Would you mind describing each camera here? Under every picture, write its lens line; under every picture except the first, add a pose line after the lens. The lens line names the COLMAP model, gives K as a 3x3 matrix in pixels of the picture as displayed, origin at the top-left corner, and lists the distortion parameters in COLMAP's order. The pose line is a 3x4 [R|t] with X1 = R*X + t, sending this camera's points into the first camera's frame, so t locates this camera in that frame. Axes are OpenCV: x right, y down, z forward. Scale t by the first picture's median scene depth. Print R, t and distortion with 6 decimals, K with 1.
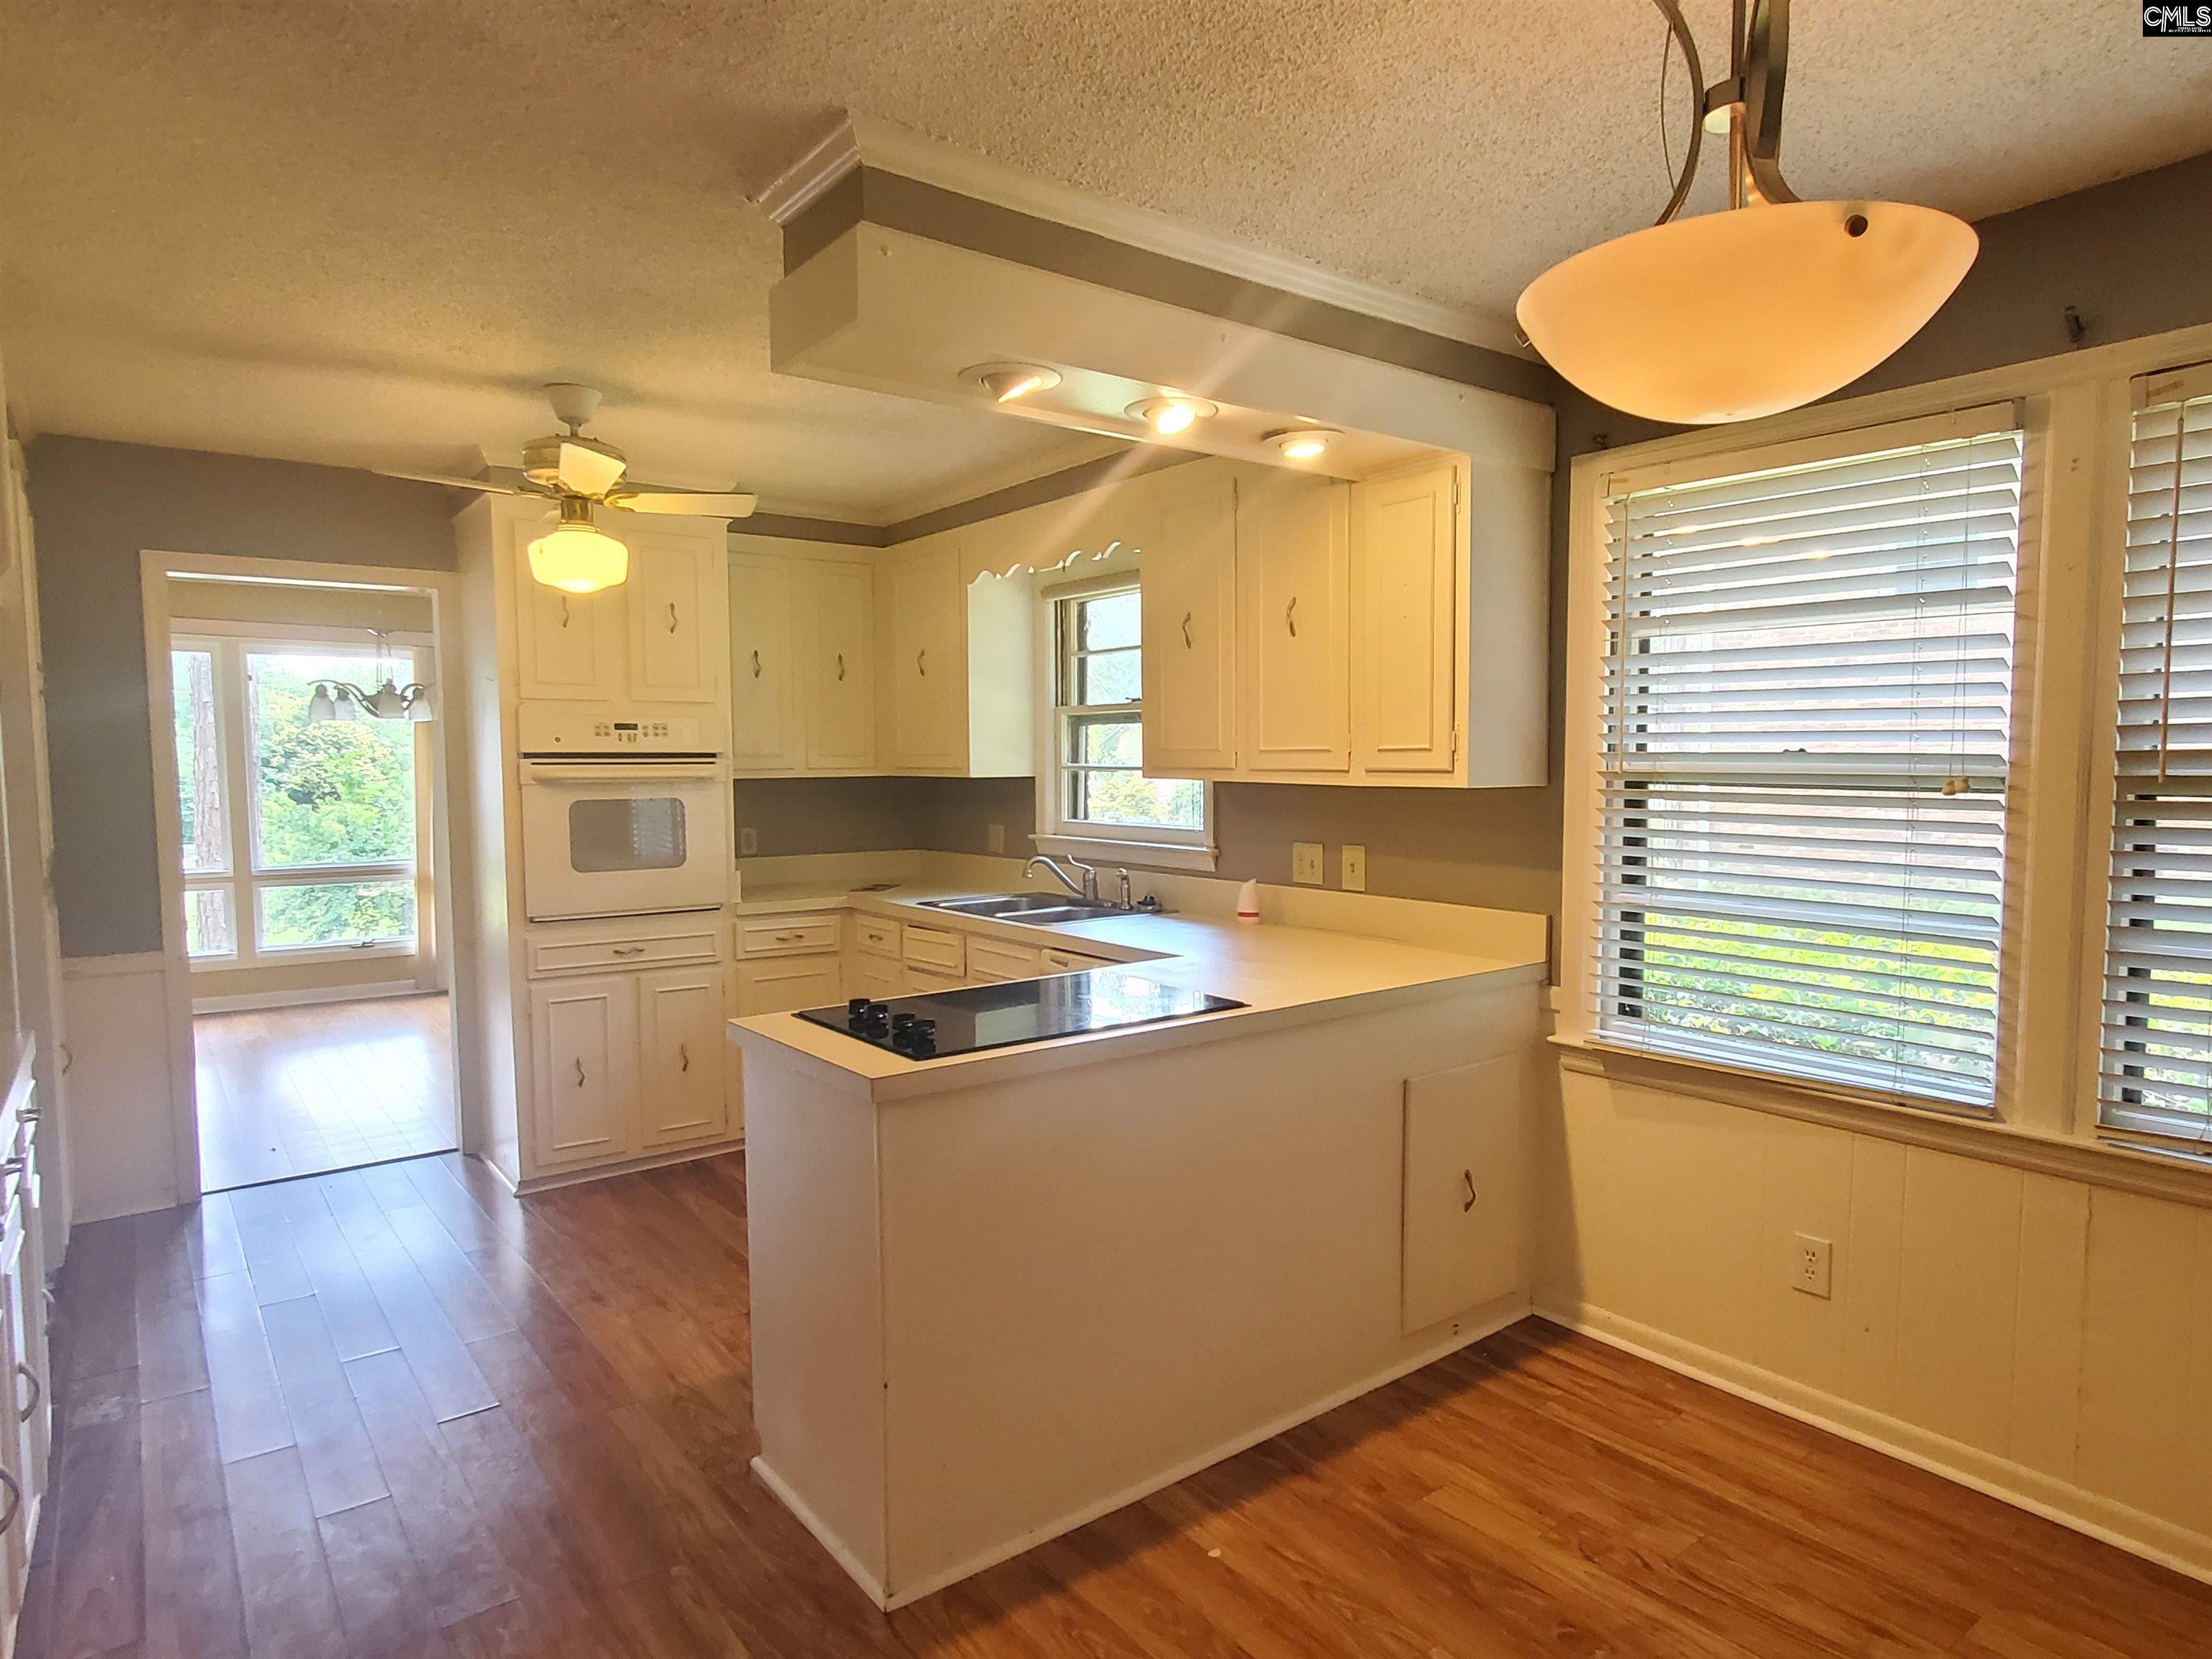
lens RADIAL K [[1301.1, 0, 1112.3], [0, 1301.1, 844.6], [0, 0, 1]] dist [0.005430, 0.004621]
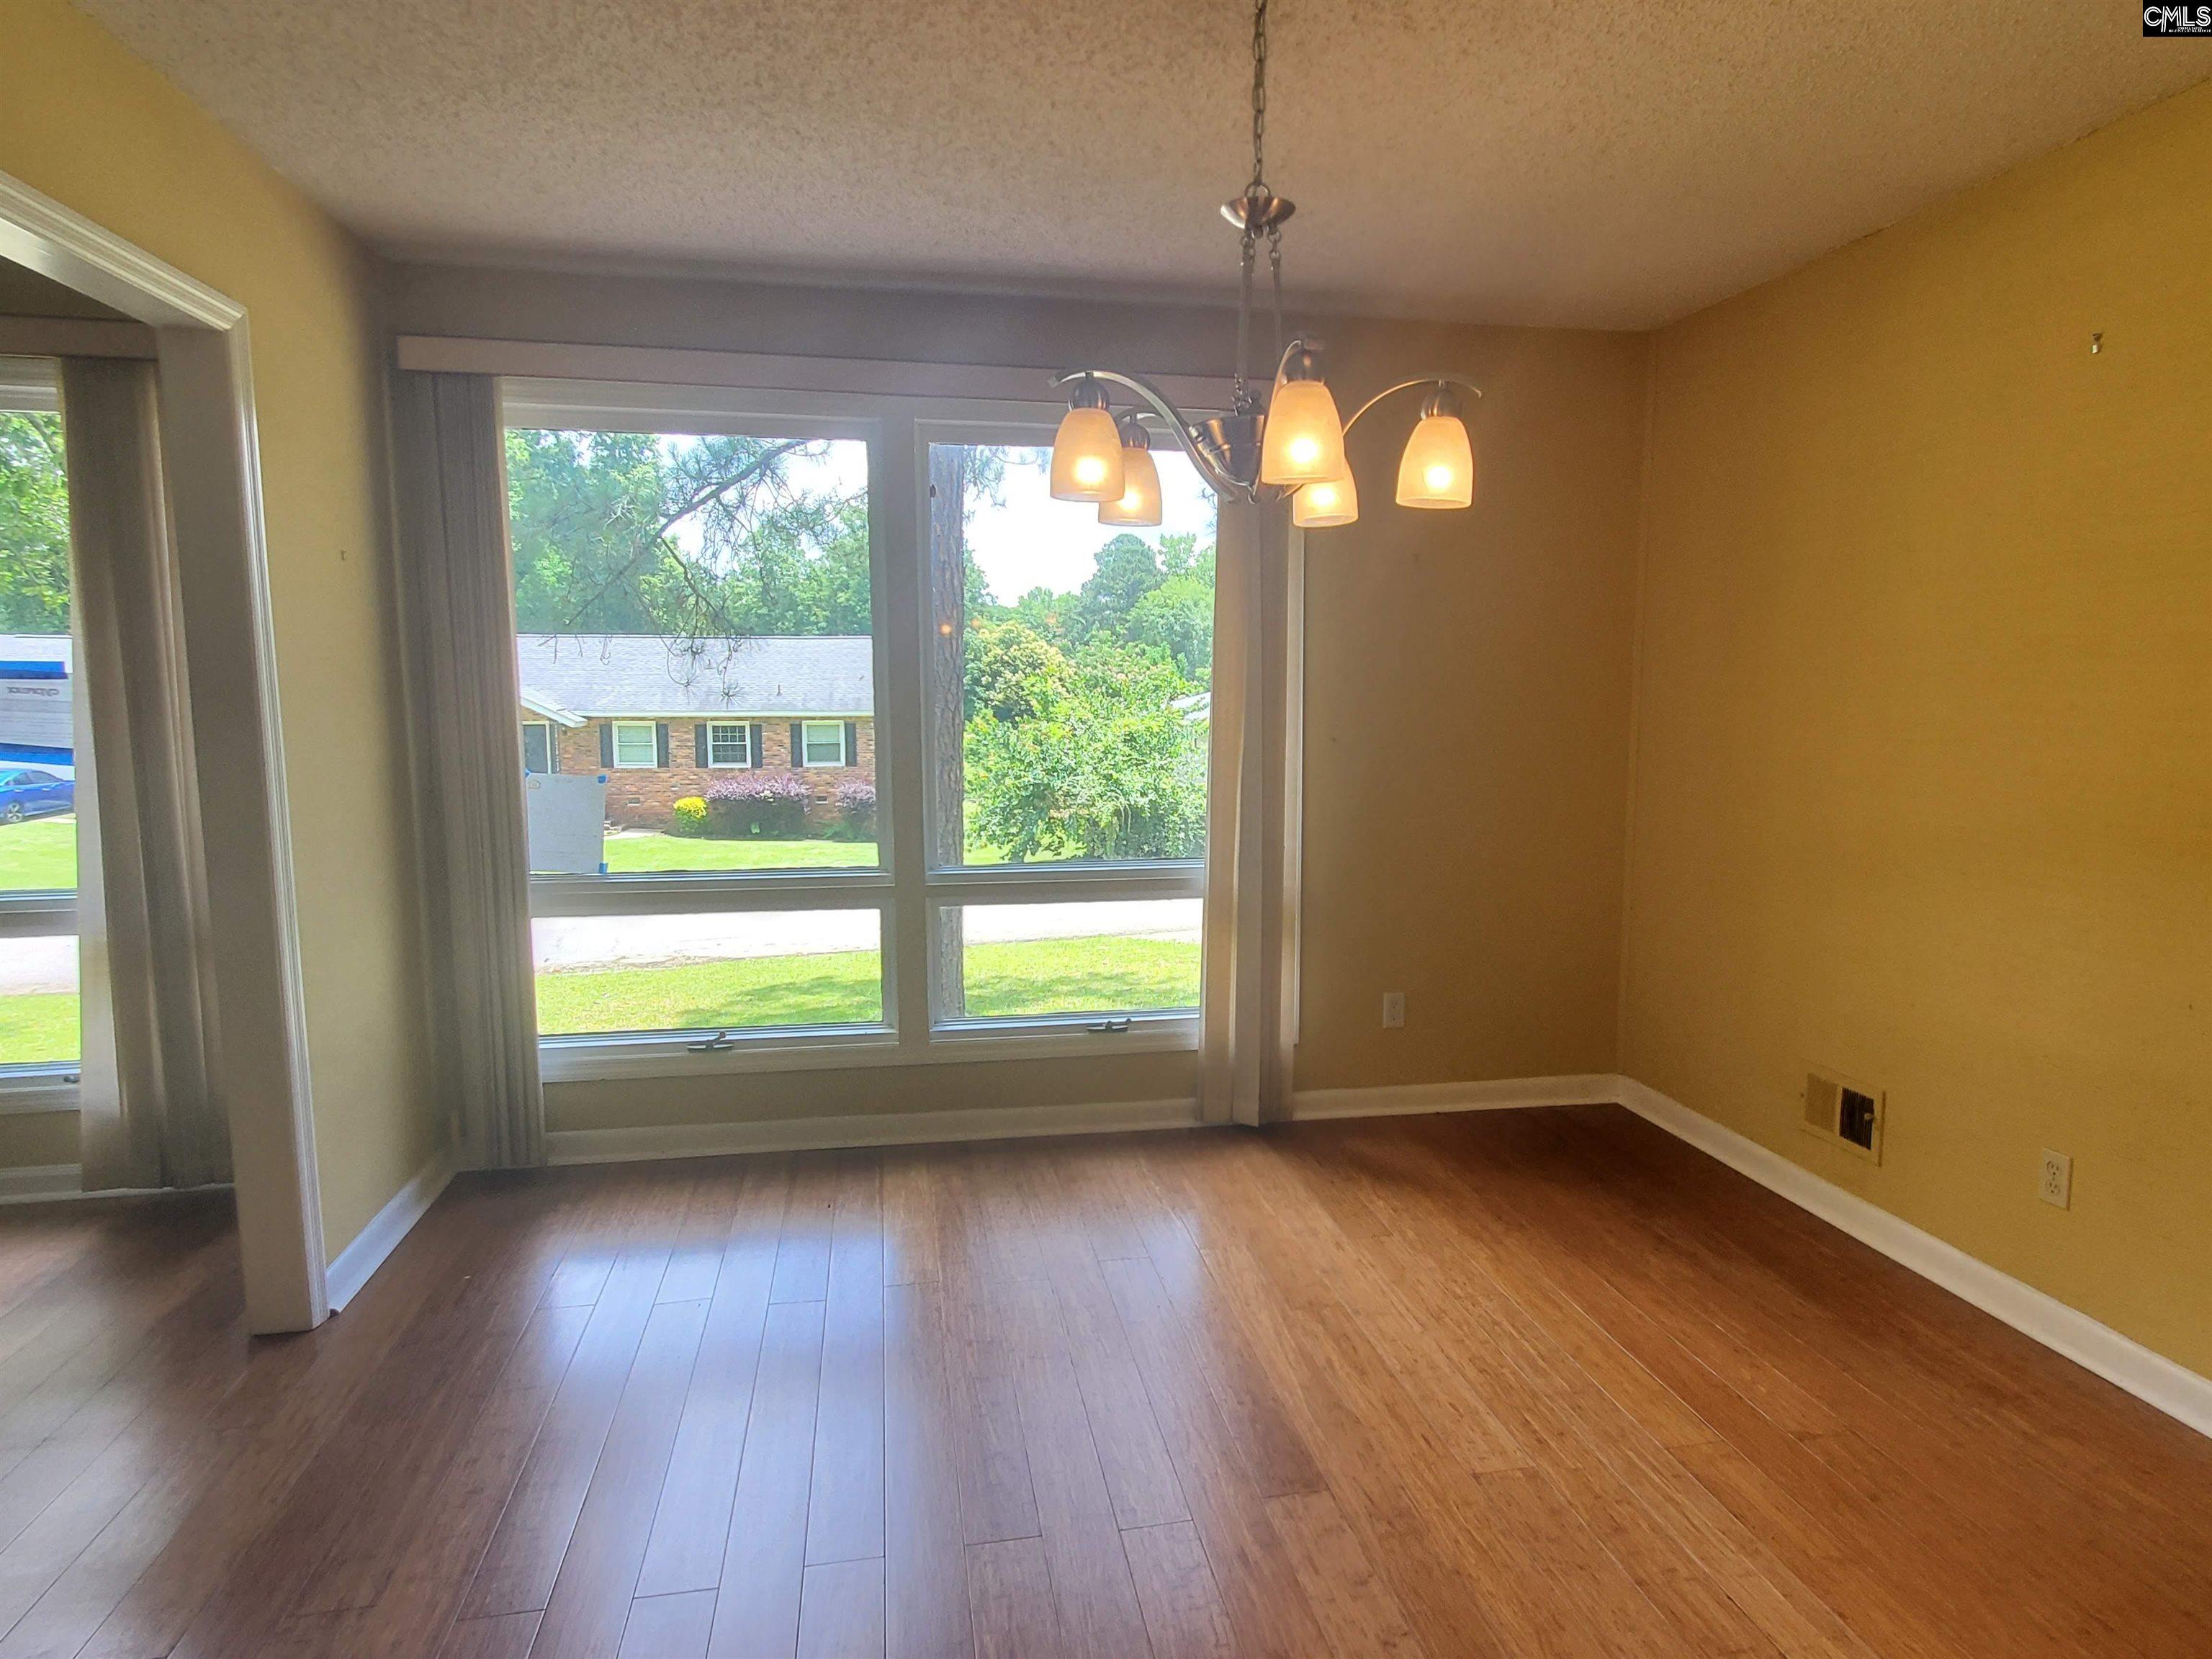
lens RADIAL K [[1301.1, 0, 1104.3], [0, 1301.1, 831.7], [0, 0, 1]] dist [0.005430, 0.004621]
pose [[0.887693, 0.057257, -0.456861, -0.070918], [-0.034629, 0.997730, 0.057757, -0.005739], [0.459131, -0.035450, 0.887661, 0.112888]]
